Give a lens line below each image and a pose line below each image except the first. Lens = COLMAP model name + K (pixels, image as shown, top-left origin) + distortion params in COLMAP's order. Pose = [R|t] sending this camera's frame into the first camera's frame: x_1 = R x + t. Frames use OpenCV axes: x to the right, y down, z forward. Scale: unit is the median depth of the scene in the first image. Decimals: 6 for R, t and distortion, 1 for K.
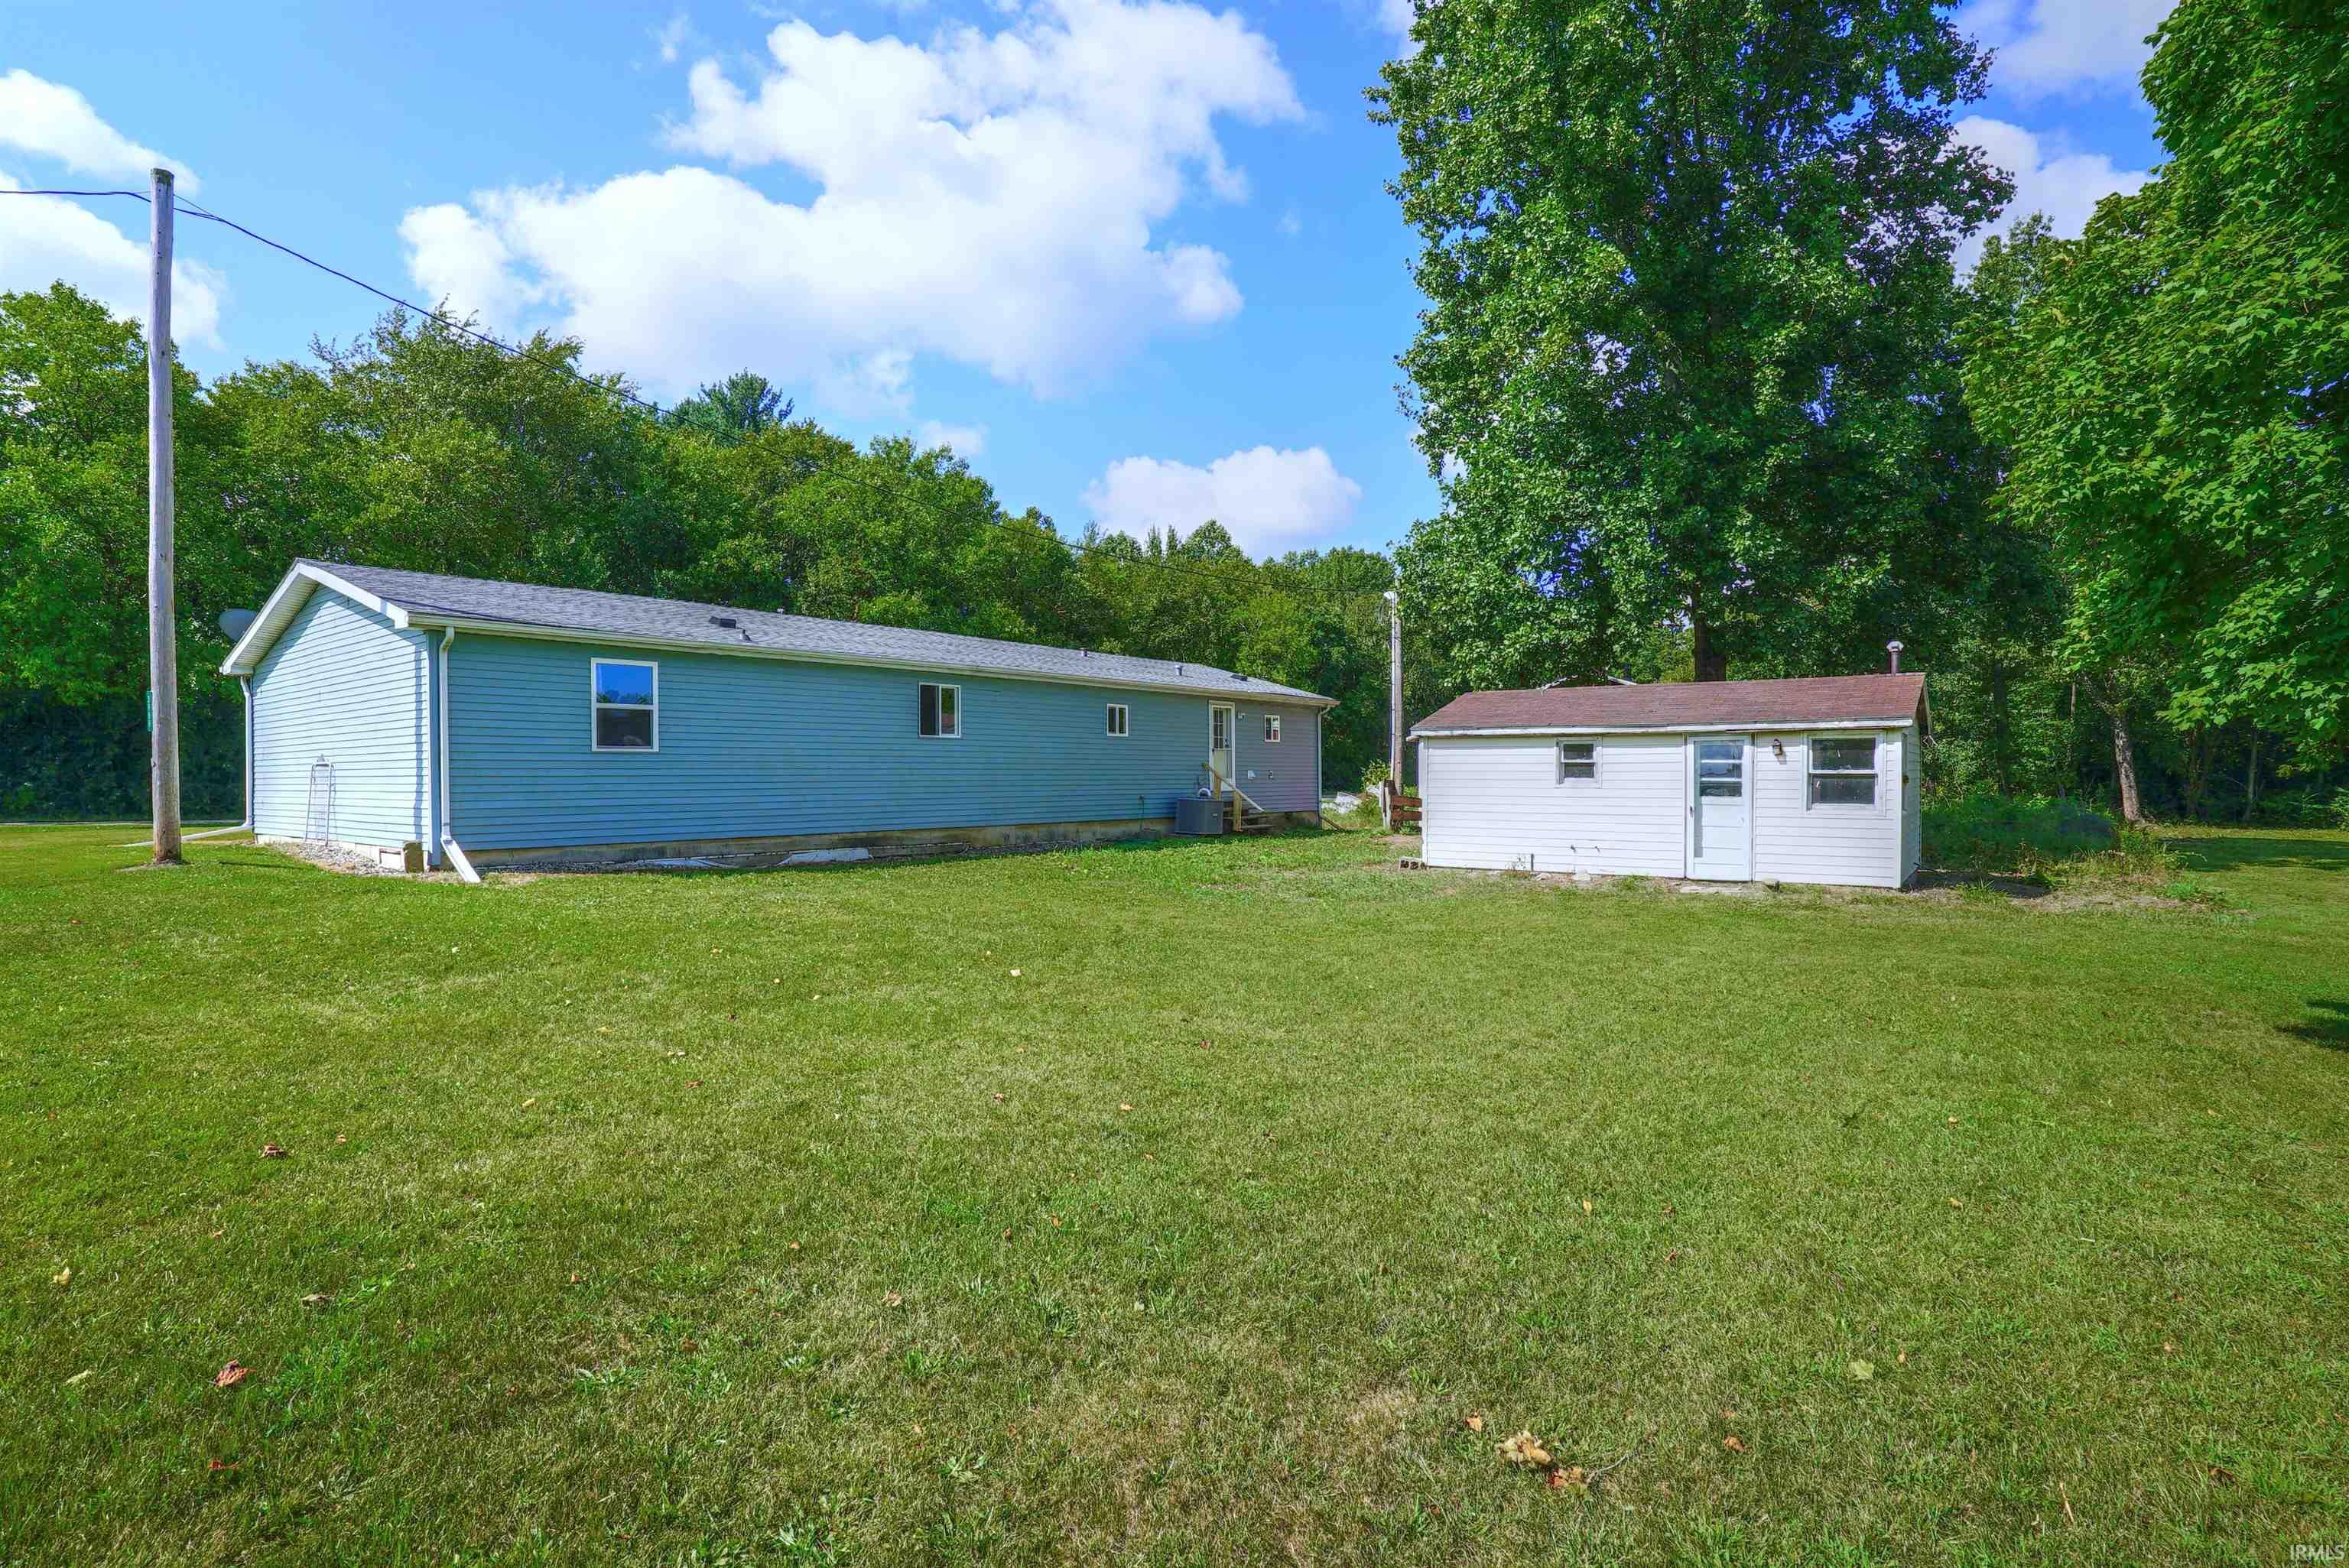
lens RADIAL K [[1159.3, 0, 1173.7], [0, 1159.3, 782.9], [0, 0, 1]] dist [-0.026835, 0.000574]
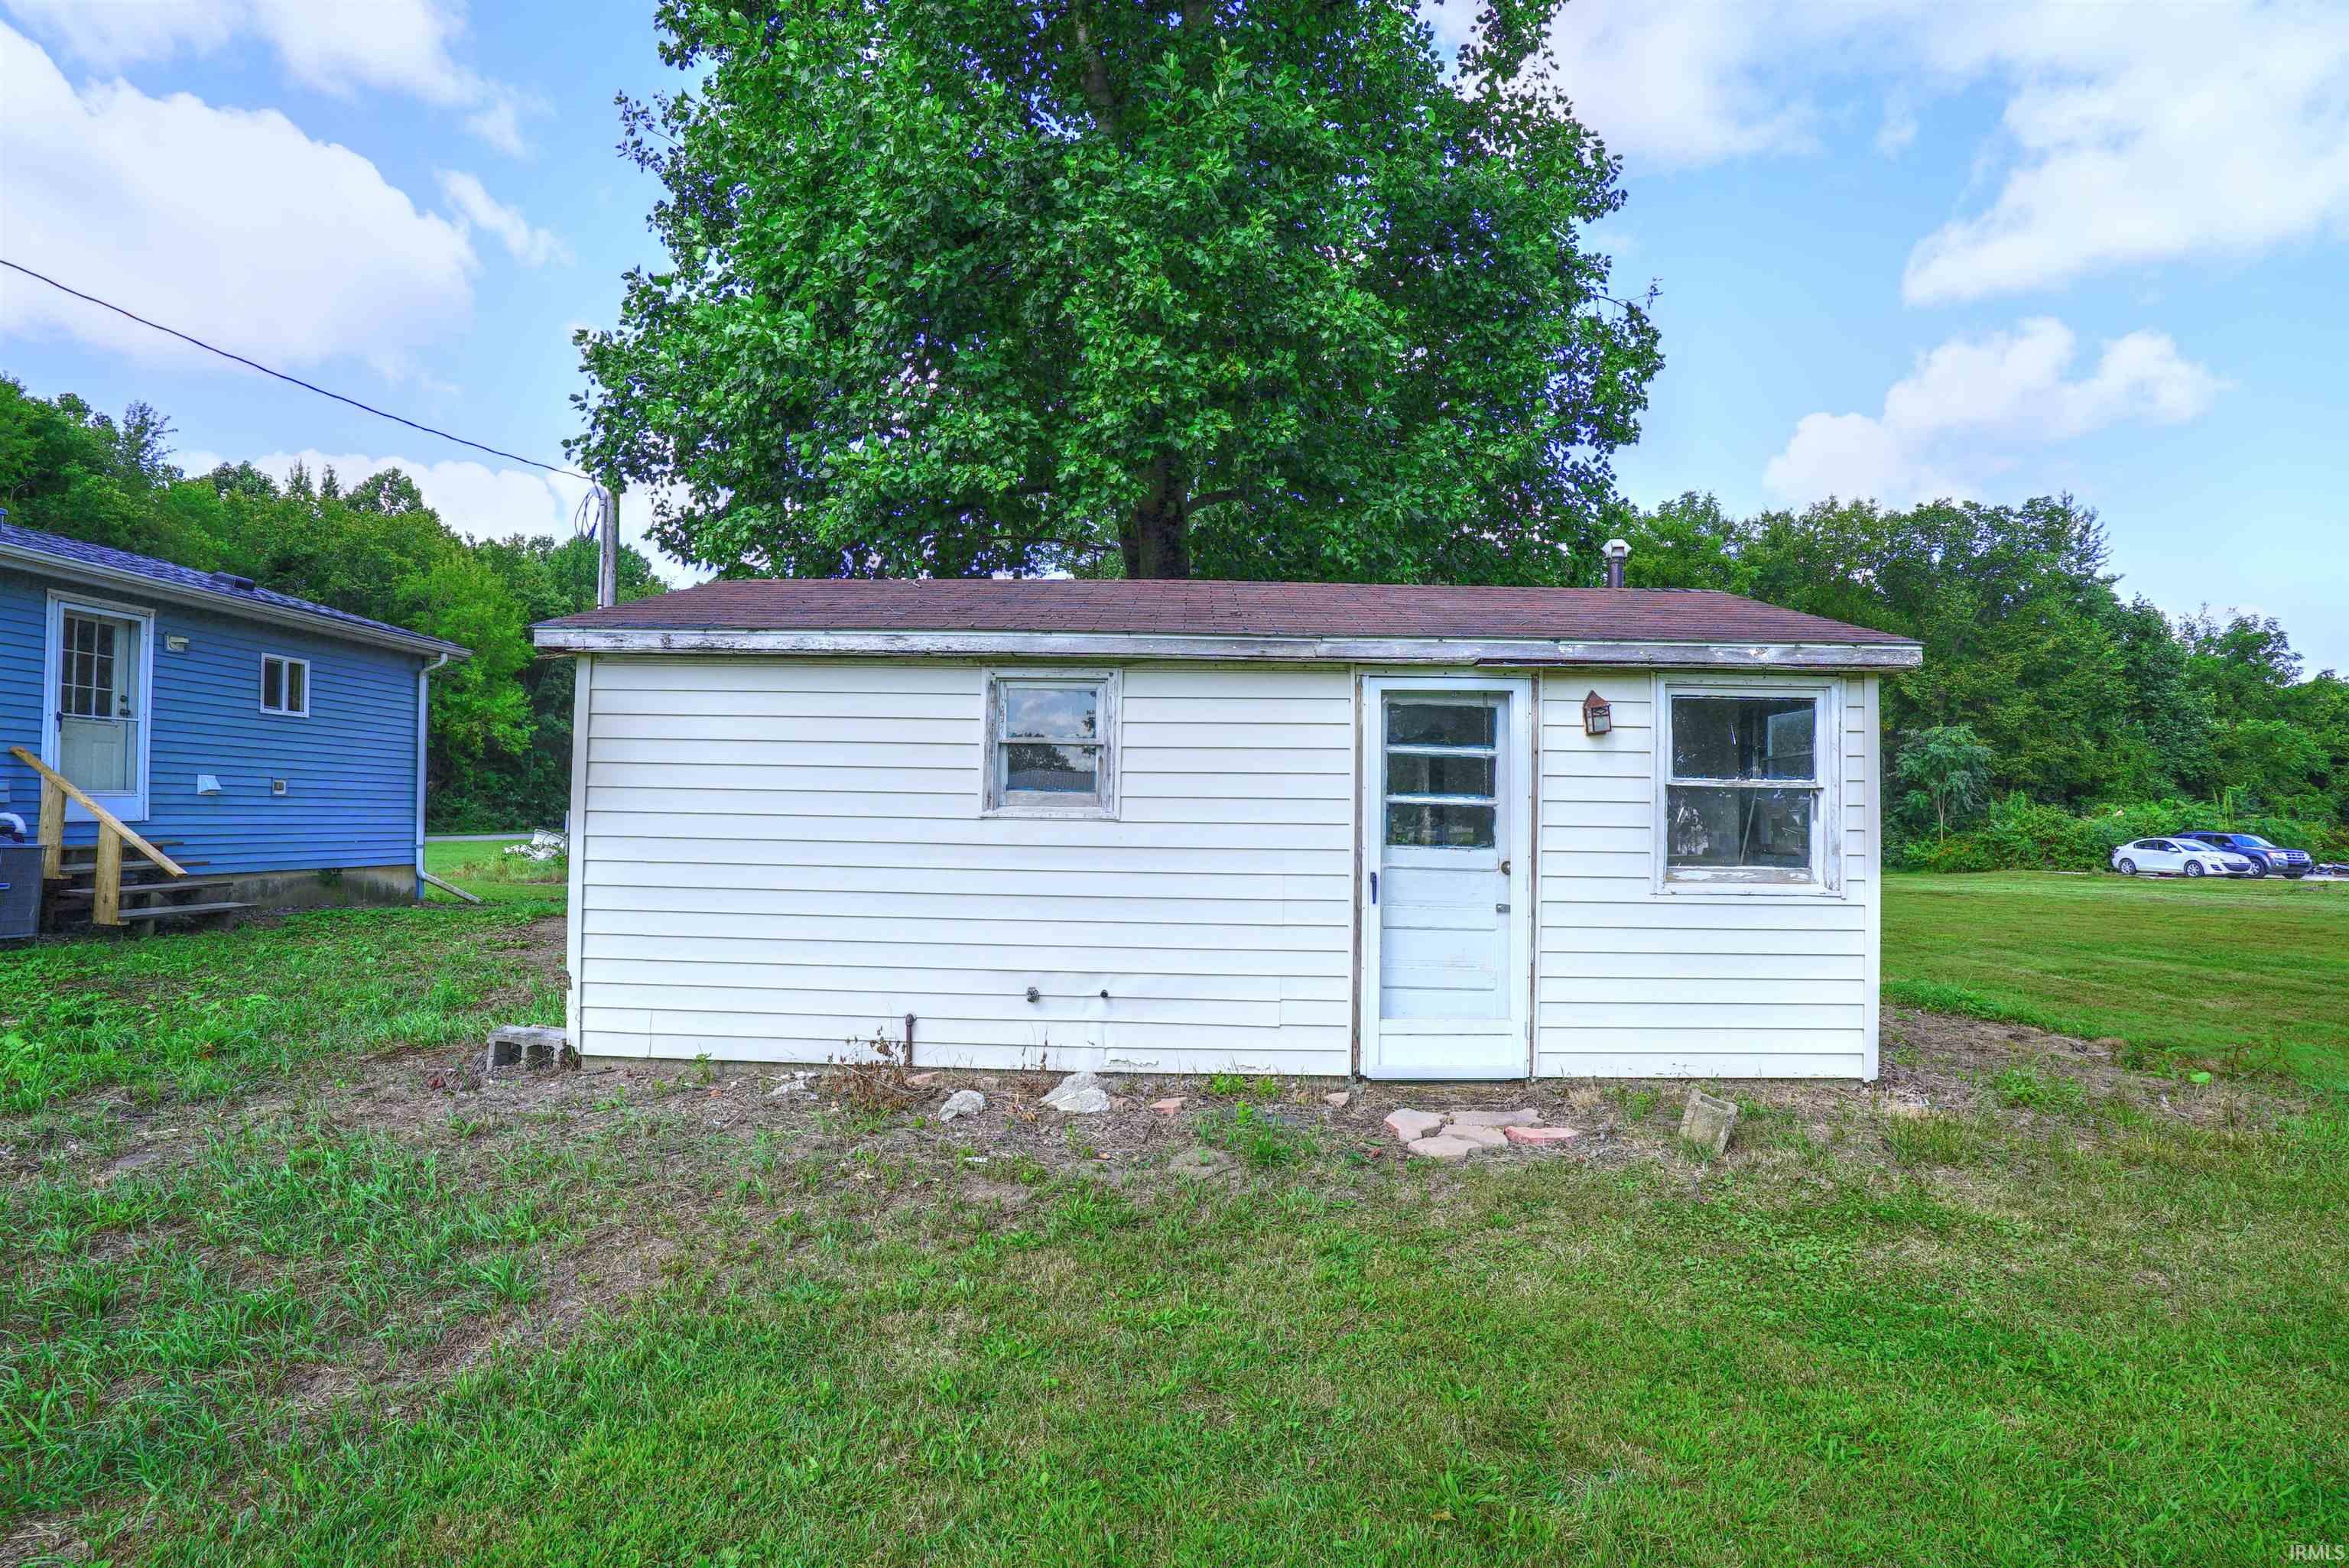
lens RADIAL K [[1159.3, 0, 1172.9], [0, 1159.3, 788.2], [0, 0, 1]] dist [-0.026835, 0.000574]
pose [[0.817920, 0.027273, 0.574686, 0.127473], [-0.010778, 0.999427, -0.032091, 0.004240], [-0.575231, 0.020054, 0.817745, 0.489248]]
